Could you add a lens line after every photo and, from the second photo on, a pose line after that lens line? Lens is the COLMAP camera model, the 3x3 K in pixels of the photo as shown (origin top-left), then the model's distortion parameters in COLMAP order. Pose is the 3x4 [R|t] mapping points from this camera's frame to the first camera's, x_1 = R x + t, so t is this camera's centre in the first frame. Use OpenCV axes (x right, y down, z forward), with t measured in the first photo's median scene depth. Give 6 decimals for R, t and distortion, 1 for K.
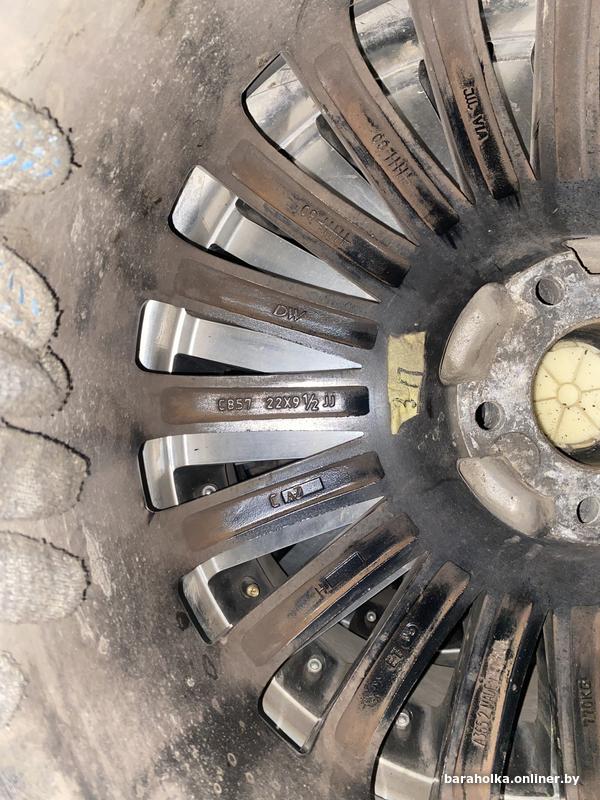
lens RADIAL K [[618.1, 0, 309.1], [0, 618.1, 398.4], [0, 0, 1]] dist [-0.003227, -0.001208]
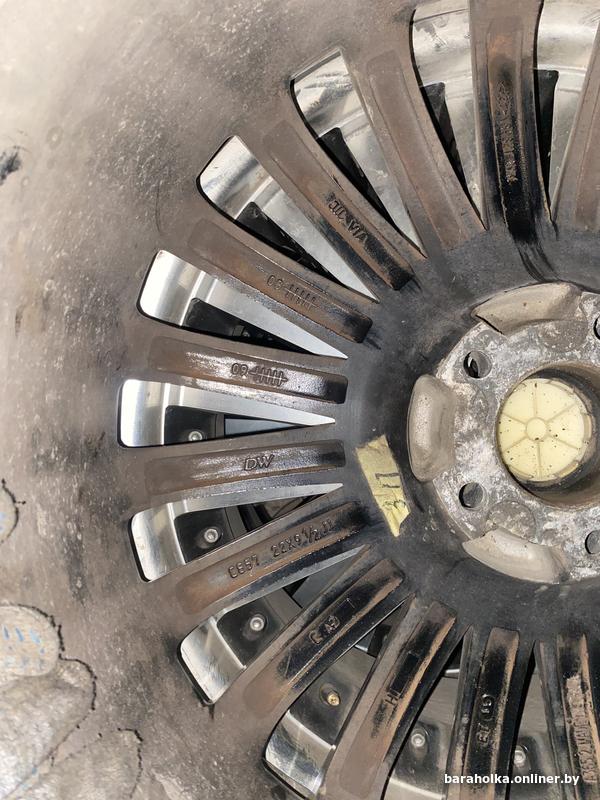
lens RADIAL K [[618.1, 0, 309.1], [0, 618.1, 398.4], [0, 0, 1]] dist [-0.003227, -0.001208]
pose [[0.919847, -0.392267, -0.002792, 0.097139], [0.392084, 0.919595, -0.024803, -0.189509], [0.012297, 0.021721, 0.999688, -0.047610]]
